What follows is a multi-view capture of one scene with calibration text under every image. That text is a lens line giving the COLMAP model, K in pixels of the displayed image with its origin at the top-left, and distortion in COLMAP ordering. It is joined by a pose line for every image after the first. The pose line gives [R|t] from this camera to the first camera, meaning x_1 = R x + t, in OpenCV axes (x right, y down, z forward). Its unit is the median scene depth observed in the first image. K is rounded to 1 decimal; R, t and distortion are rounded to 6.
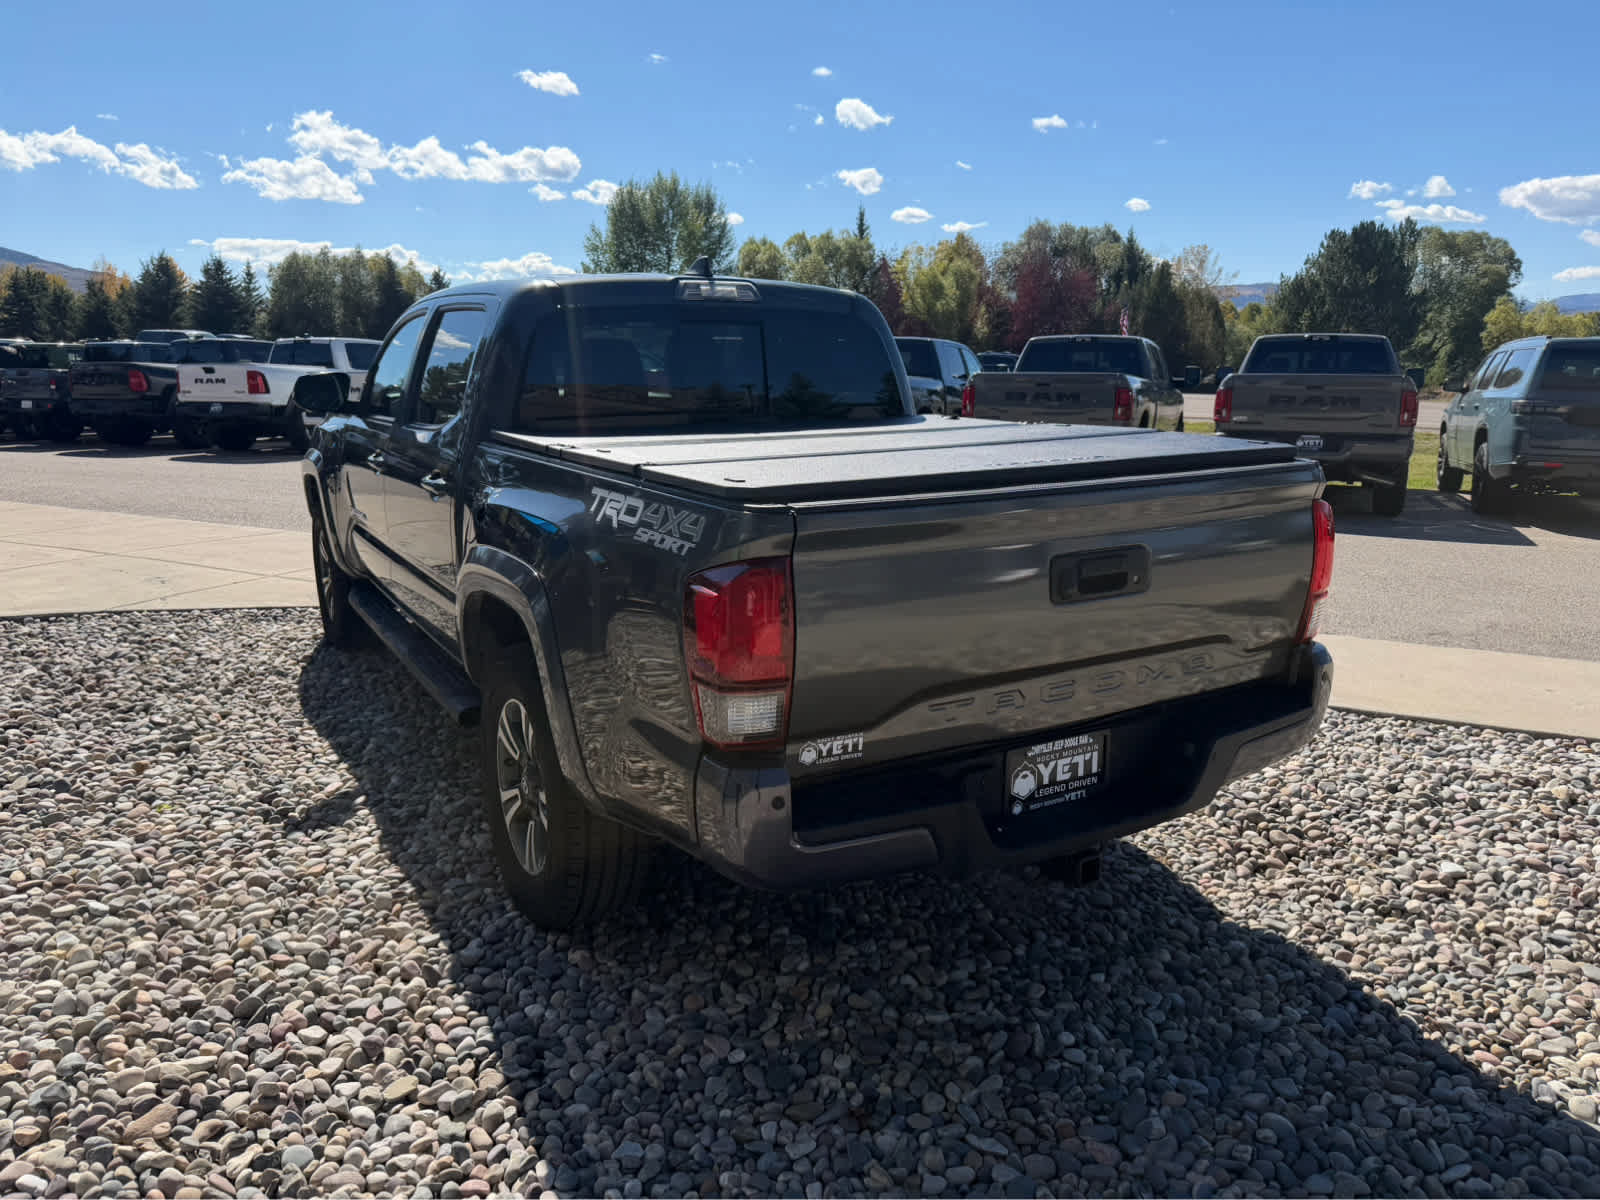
lens RADIAL K [[1136.8, 0, 808.3], [0, 1136.8, 650.4], [0, 0, 1]] dist [-0.003144, -0.006355]
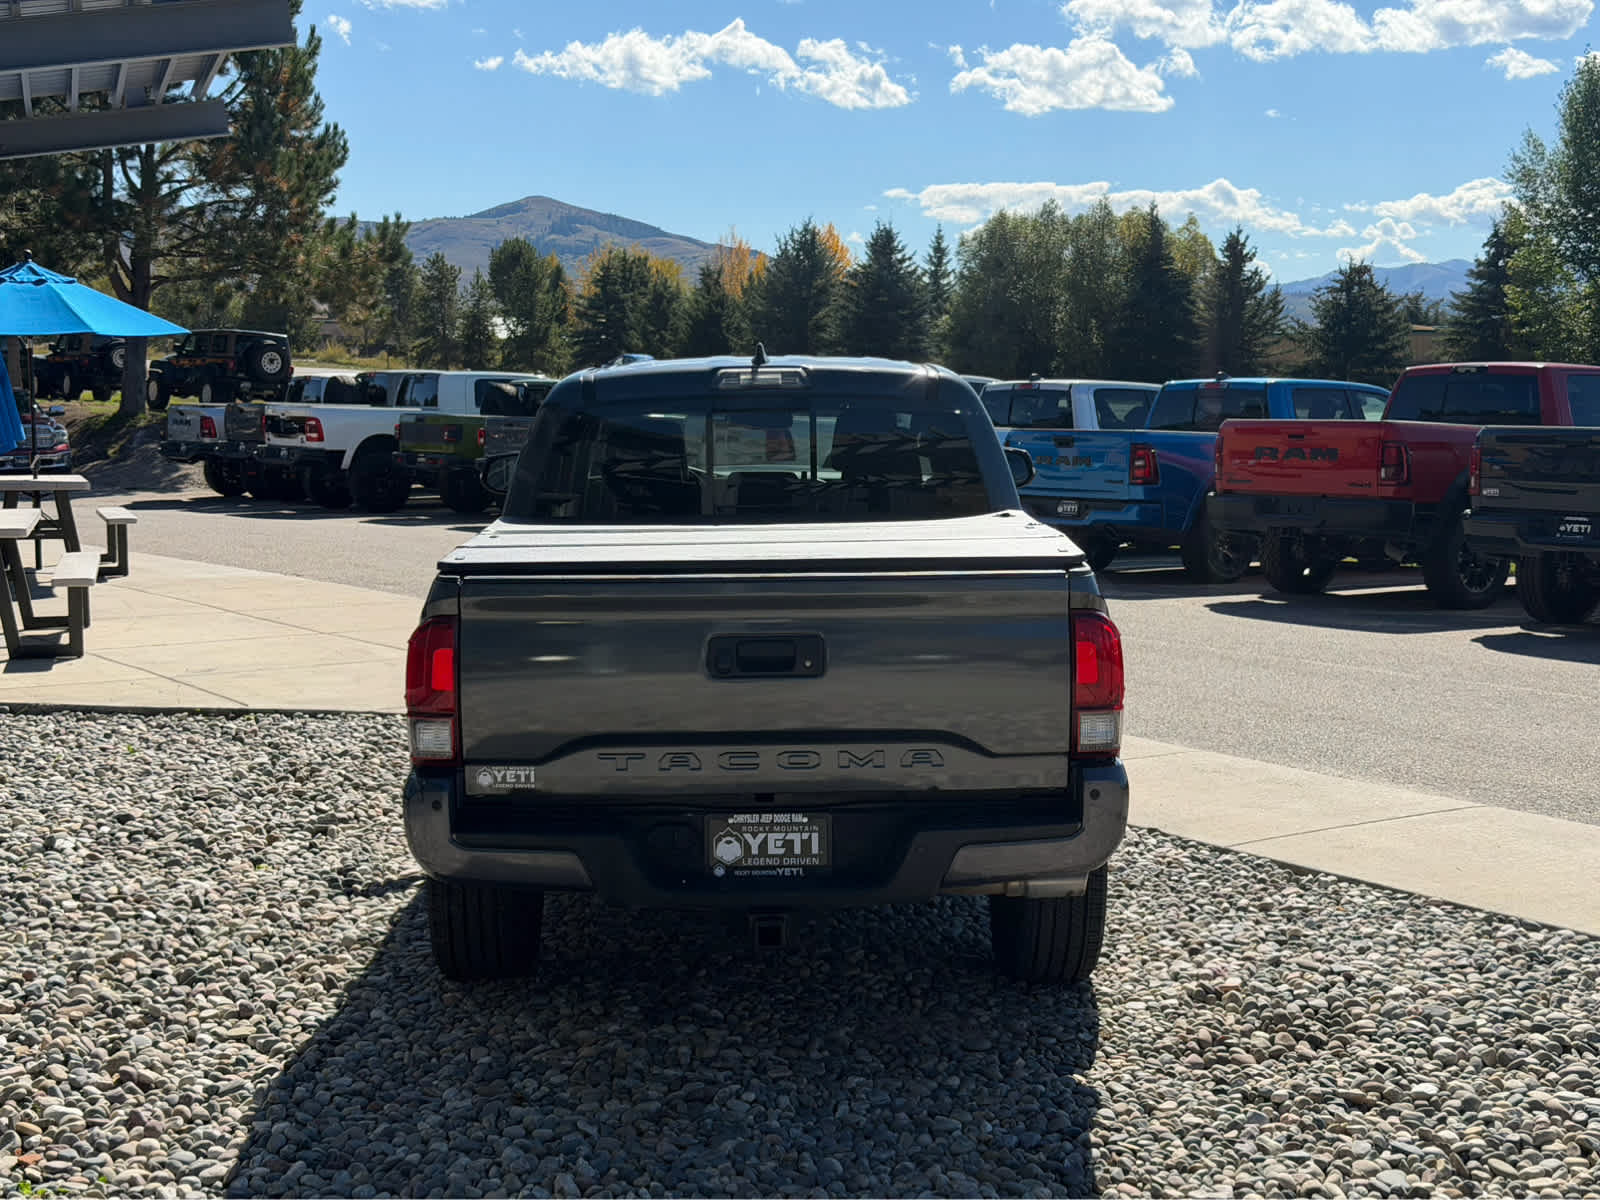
lens RADIAL K [[2225.6, 0, 800.0], [0, 2225.6, 600.0], [0, 0, 1]] dist [0.113626, -0.036515]
pose [[0.870627, 0.042304, -0.490122, 1.233730], [-0.116940, 0.985535, -0.122662, 0.128841], [0.477843, 0.164108, 0.862980, -0.838391]]
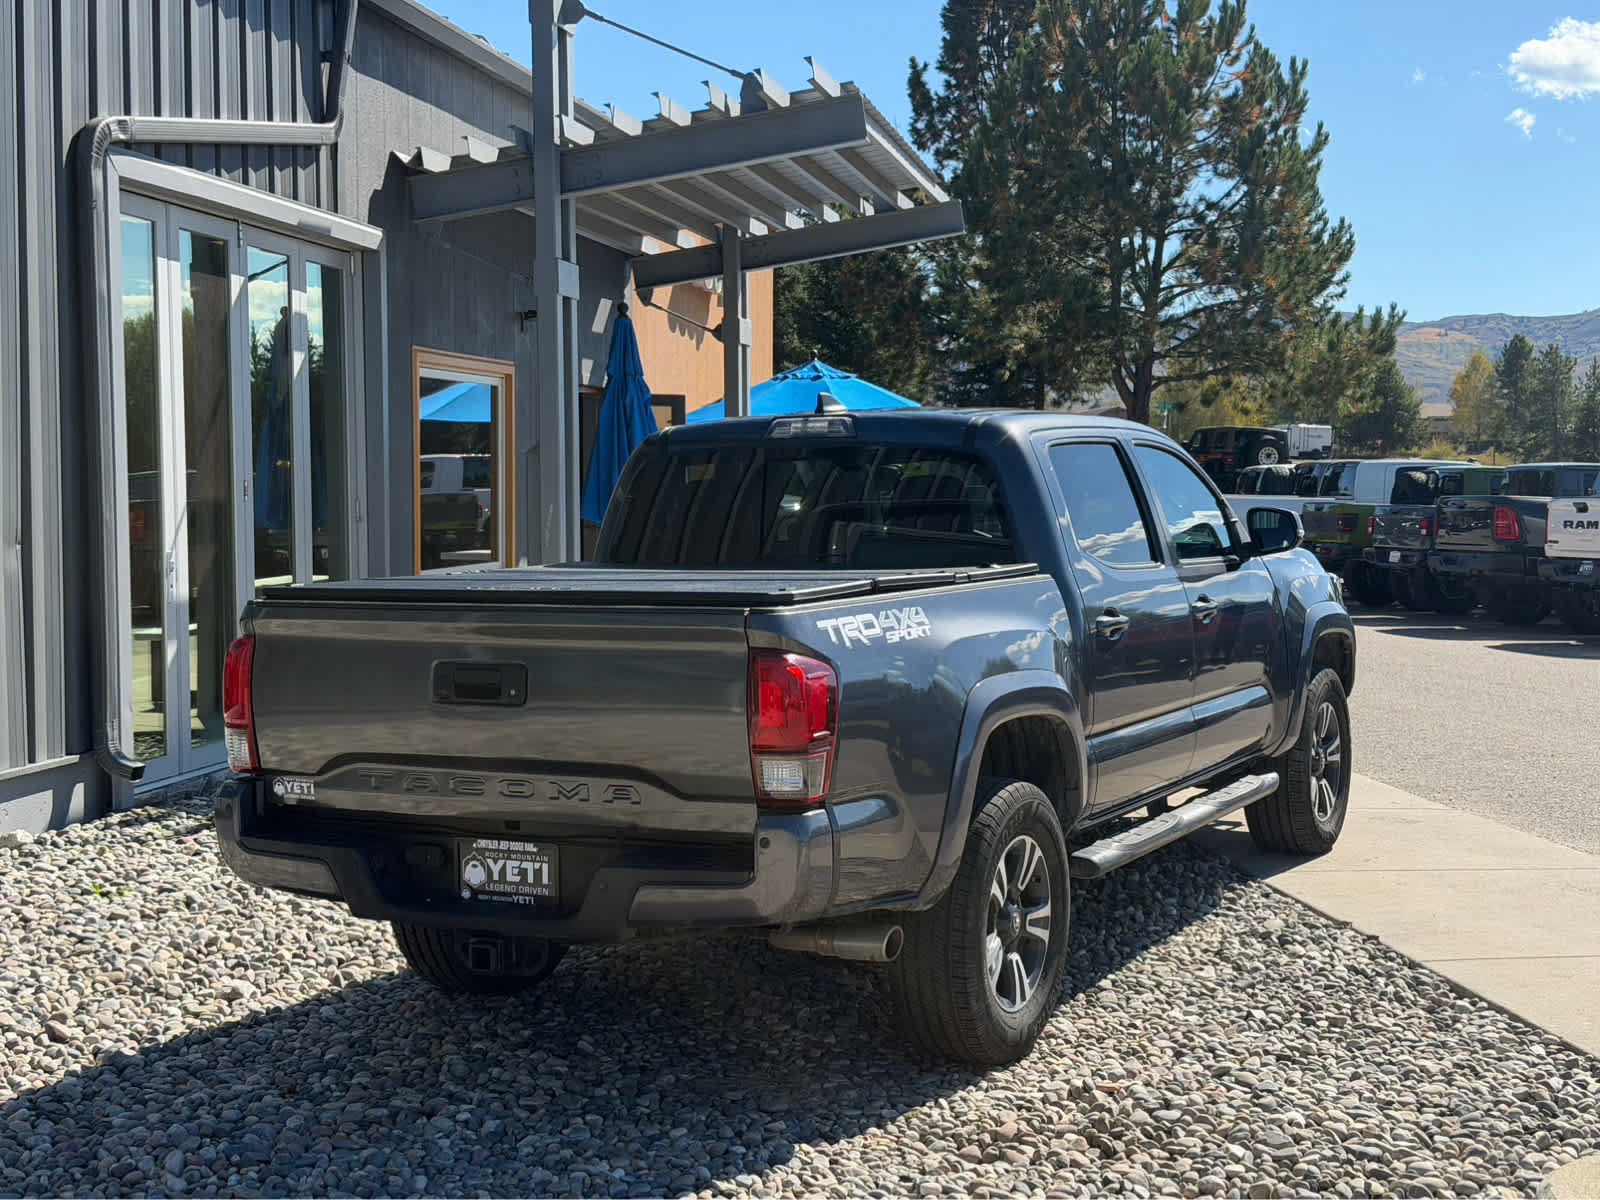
lens RADIAL K [[2220.2, 0, 813.7], [0, 2220.2, 624.8], [0, 0, 1]] dist [0.145381, -0.105964]
pose [[0.526194, 0.045258, -0.849159, 2.129207], [-0.203716, 0.976214, -0.074206, -0.026879], [0.825602, 0.212034, 0.522898, 0.052915]]
